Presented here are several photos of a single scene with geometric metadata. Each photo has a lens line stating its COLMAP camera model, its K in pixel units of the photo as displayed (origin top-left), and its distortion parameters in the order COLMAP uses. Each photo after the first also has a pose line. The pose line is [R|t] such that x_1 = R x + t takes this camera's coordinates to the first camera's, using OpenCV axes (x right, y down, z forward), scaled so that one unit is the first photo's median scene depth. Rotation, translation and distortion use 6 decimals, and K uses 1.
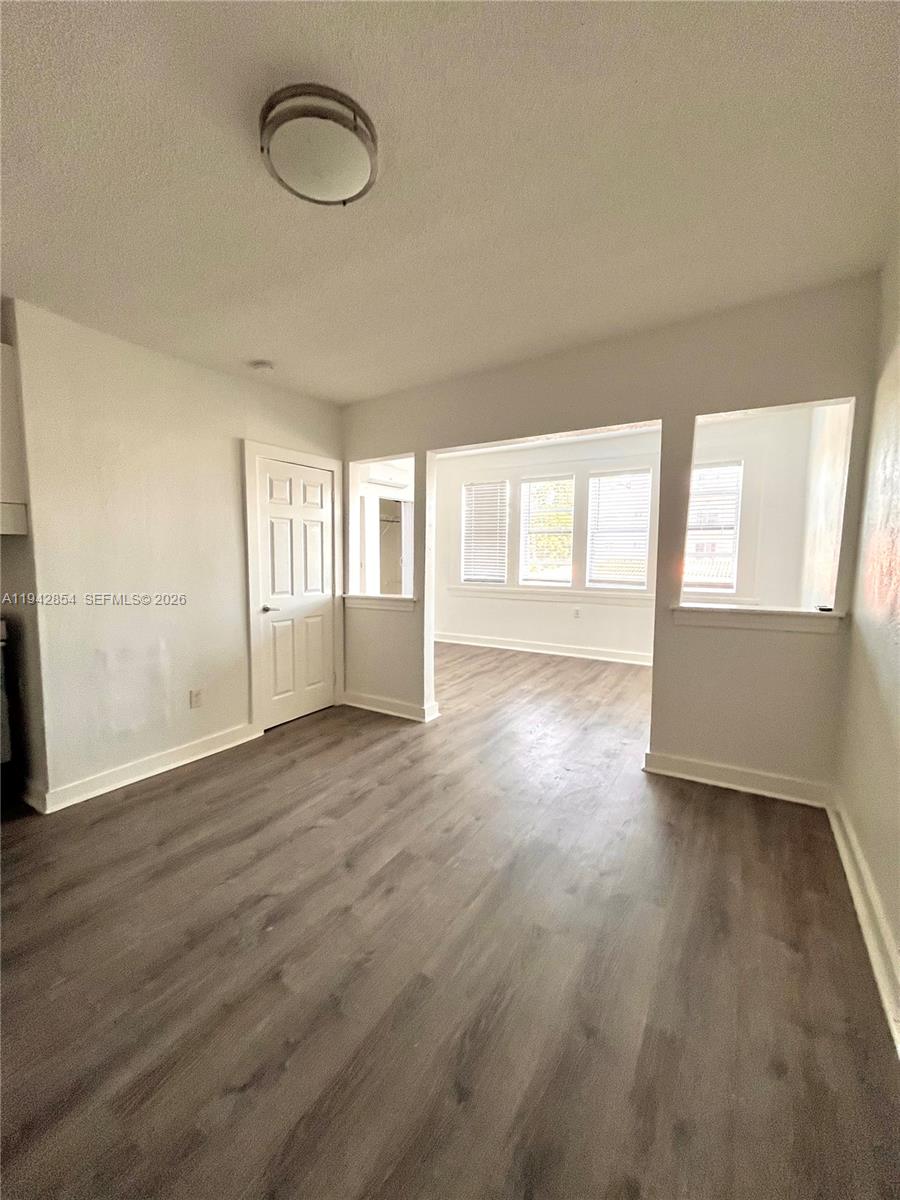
lens RADIAL K [[481.5, 0, 447.7], [0, 481.5, 599.0], [0, 0, 1]] dist [-0.005967, 0.000858]
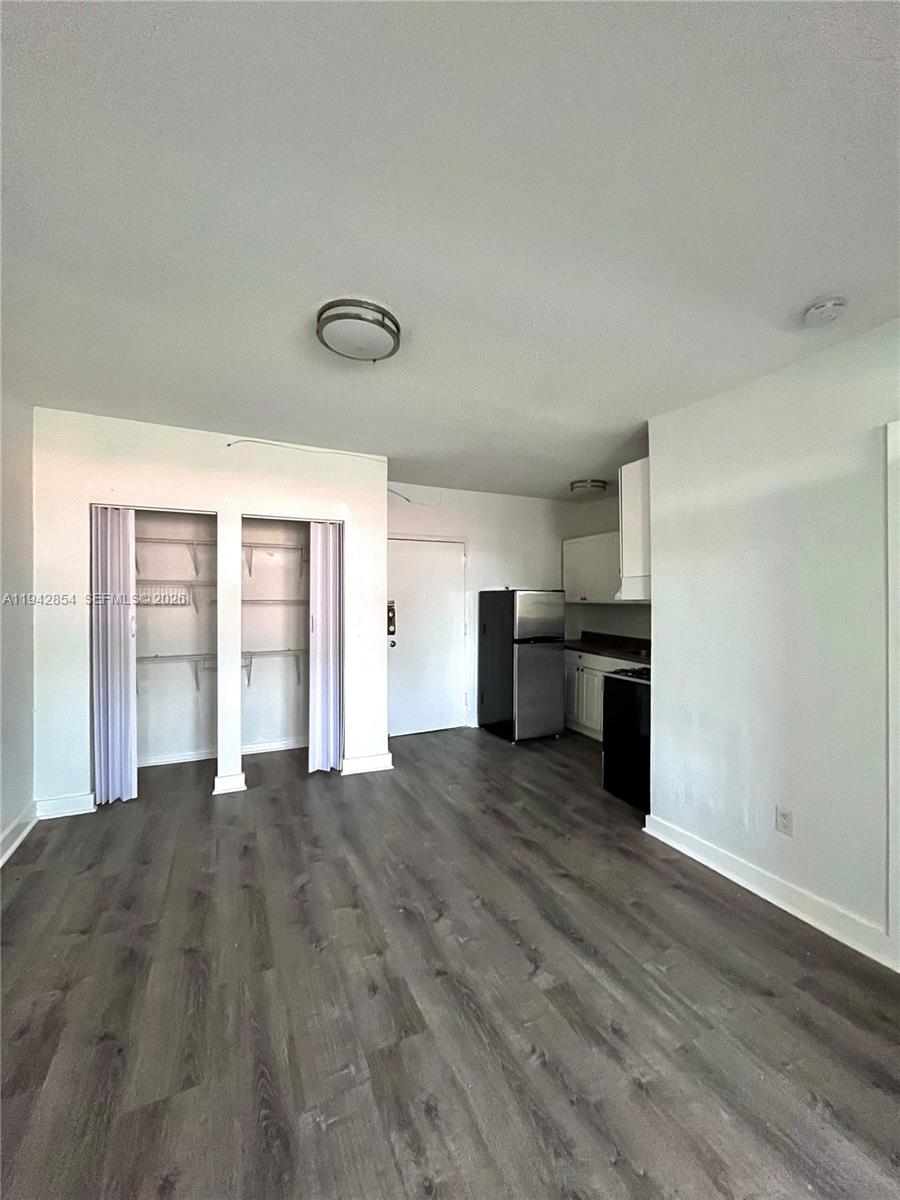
lens RADIAL K [[481.5, 0, 449.4], [0, 481.5, 600.3], [0, 0, 1]] dist [-0.005967, 0.000858]
pose [[-0.541311, -0.004912, -0.840808, 0.305551], [-0.084833, 0.995199, 0.048801, -0.098652], [0.836532, 0.097745, -0.539129, 0.822786]]
